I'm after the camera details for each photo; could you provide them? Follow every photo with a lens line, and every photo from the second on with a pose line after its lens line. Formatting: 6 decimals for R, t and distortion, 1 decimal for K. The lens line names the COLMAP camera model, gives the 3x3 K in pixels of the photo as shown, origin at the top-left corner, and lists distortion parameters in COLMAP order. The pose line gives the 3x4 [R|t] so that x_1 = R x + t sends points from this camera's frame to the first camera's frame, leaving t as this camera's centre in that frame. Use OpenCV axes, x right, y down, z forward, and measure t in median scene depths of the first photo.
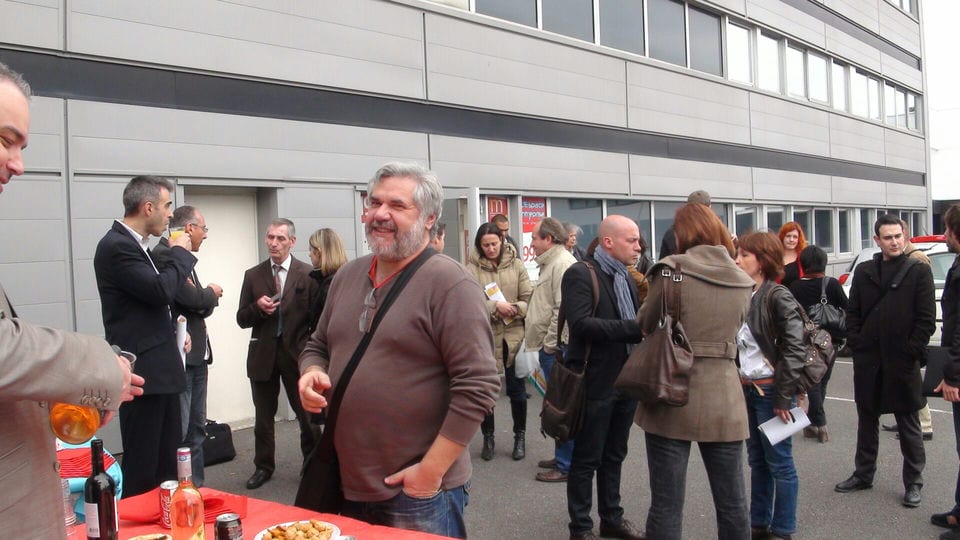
lens RADIAL K [[727.8, 0, 479.8], [0, 727.8, 260.3], [0, 0, 1]] dist [-0.105350, -0.007086]
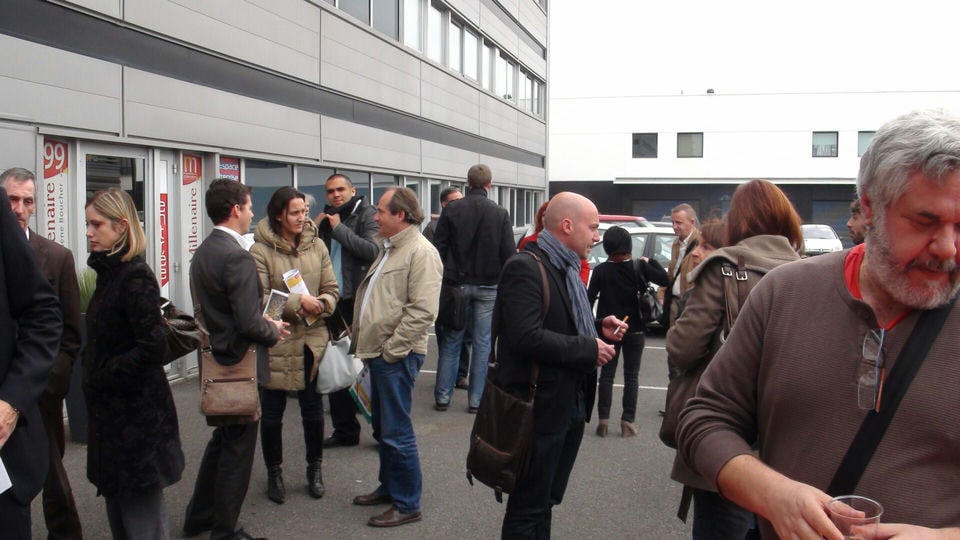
lens RADIAL K [[753.6, 0, 480.0], [0, 753.6, 270.0], [0, 0, 1]] dist [-0.141961, 0.002972]
pose [[0.864522, -0.000715, 0.502594, -0.196091], [-0.026321, 0.998562, 0.046697, -0.009389], [-0.501905, -0.053599, 0.863261, 0.240138]]
